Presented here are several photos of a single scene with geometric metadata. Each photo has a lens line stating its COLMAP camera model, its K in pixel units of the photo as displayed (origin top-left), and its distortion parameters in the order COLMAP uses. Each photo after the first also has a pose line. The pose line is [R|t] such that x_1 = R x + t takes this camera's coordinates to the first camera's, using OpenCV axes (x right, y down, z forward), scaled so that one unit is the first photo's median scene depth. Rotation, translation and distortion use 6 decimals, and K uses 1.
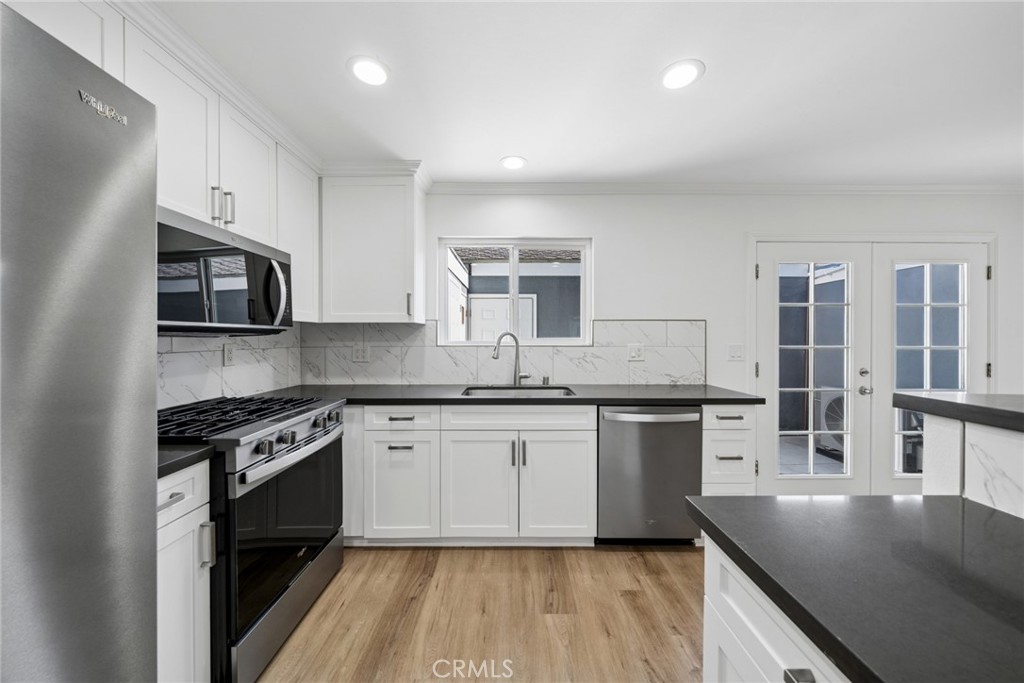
lens RADIAL K [[356.0, 0, 515.7], [0, 356.0, 338.7], [0, 0, 1]] dist [0.000321, 0.000014]
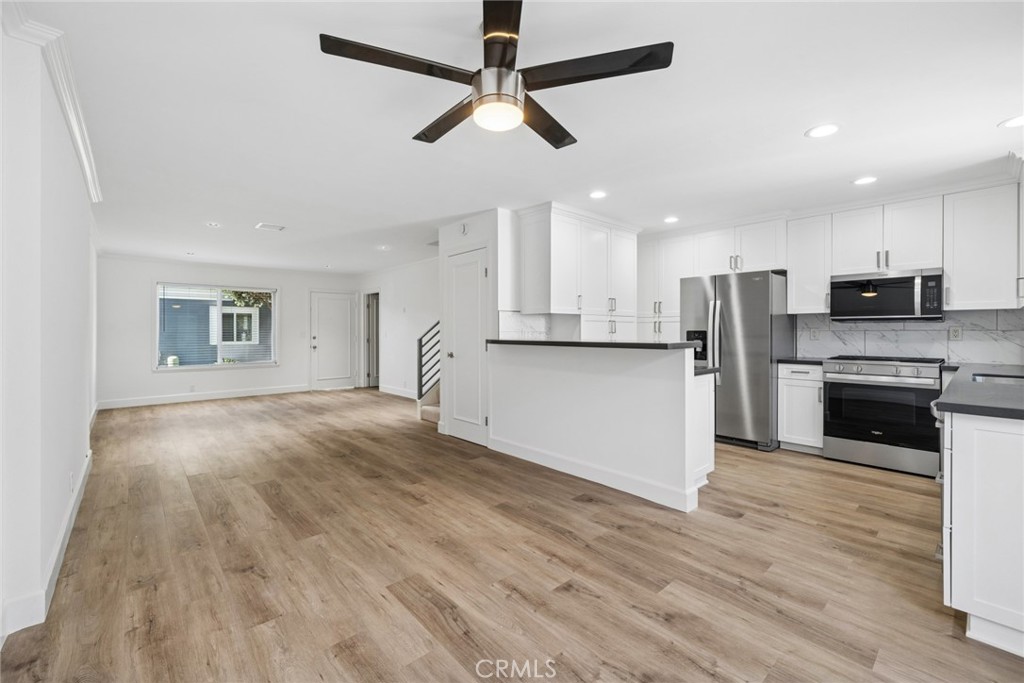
lens RADIAL K [[417.0, 0, 507.5], [0, 417.0, 337.8], [0, 0, 1]] dist [-0.017785, 0.000195]
pose [[-0.753858, 0.011231, -0.656941, 1.894677], [-0.002609, 0.999795, 0.020086, 0.034622], [0.657032, 0.016856, -0.753674, 1.079196]]
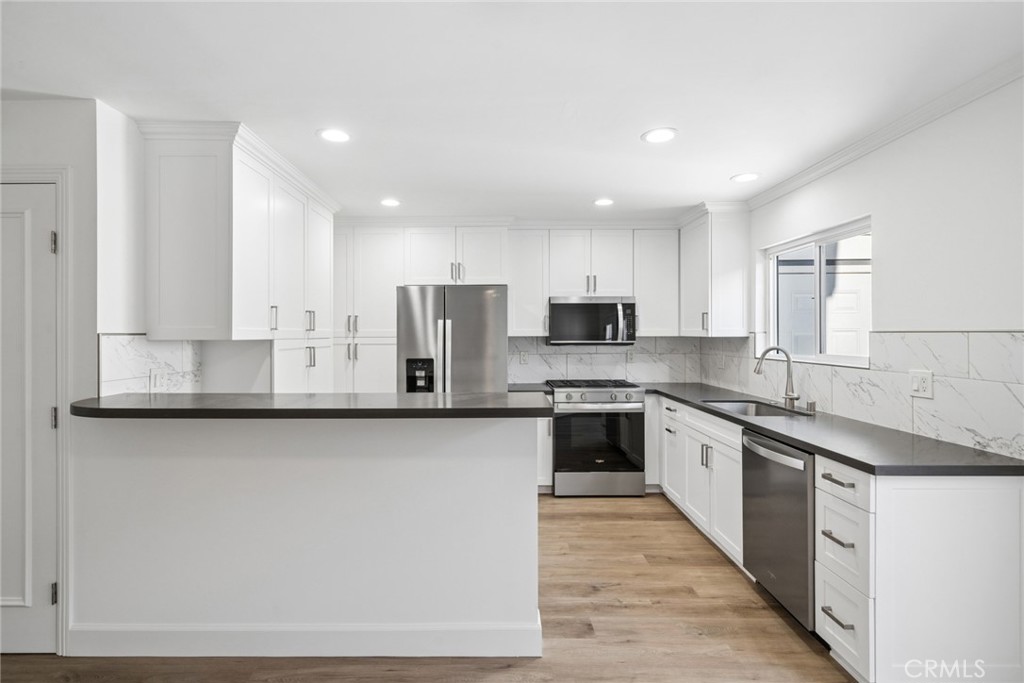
lens RADIAL K [[497.1, 0, 490.2], [0, 497.1, 335.7], [0, 0, 1]] dist [0.000261, -0.000436]
pose [[-0.012492, 0.004587, -0.999911, 1.638756], [-0.003376, 0.999984, 0.004629, -0.063340], [0.999916, 0.003433, -0.012477, 0.355503]]
